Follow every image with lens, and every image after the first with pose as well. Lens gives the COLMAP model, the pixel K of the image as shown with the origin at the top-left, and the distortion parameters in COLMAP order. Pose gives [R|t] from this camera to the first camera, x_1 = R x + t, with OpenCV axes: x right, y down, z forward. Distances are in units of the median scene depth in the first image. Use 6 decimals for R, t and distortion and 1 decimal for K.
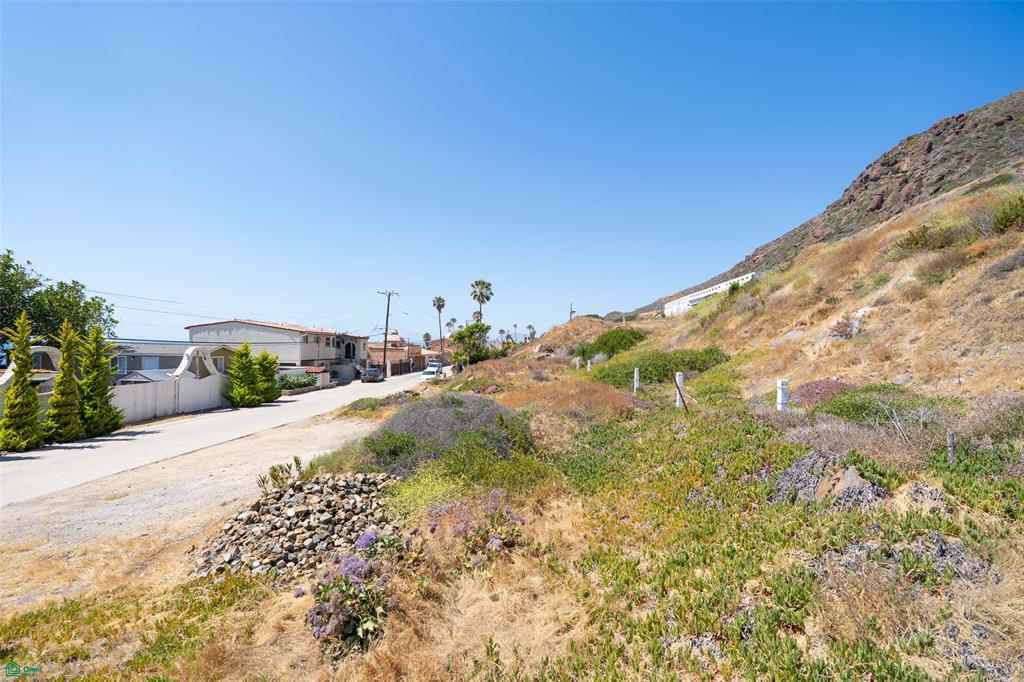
lens RADIAL K [[453.5, 0, 513.5], [0, 453.5, 344.4], [0, 0, 1]] dist [0.000602, -0.000321]
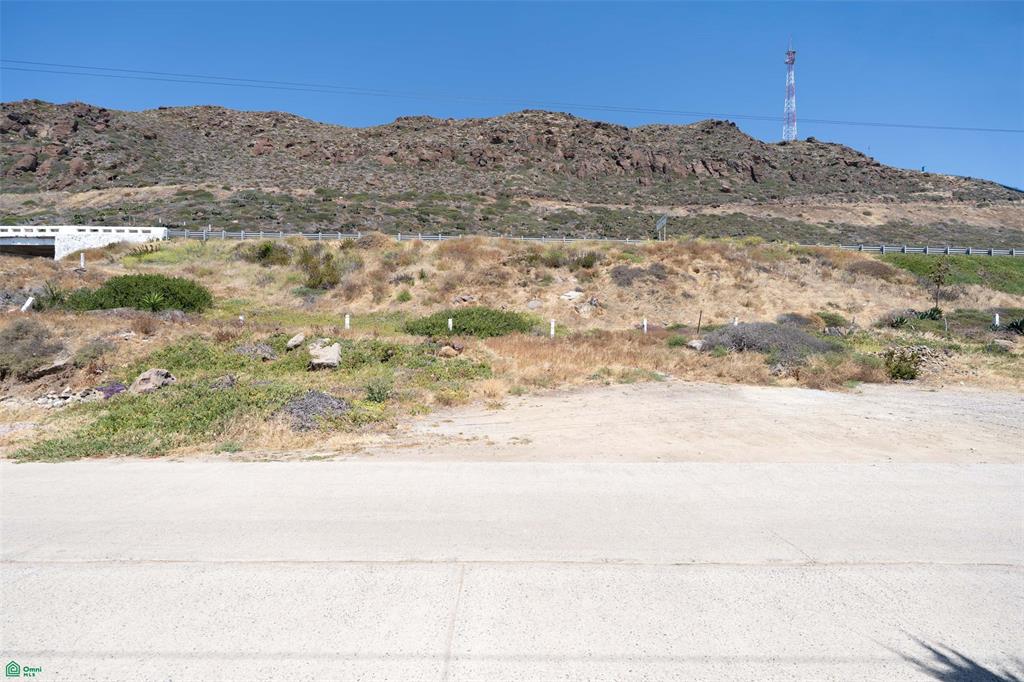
lens RADIAL K [[453.5, 0, 508.6], [0, 453.5, 339.8], [0, 0, 1]] dist [0.000602, -0.000321]
pose [[-0.051988, 0.001526, 0.998647, -0.420999], [-0.014126, 0.999898, -0.002263, 0.051471], [-0.998548, -0.014224, -0.051961, 0.501360]]
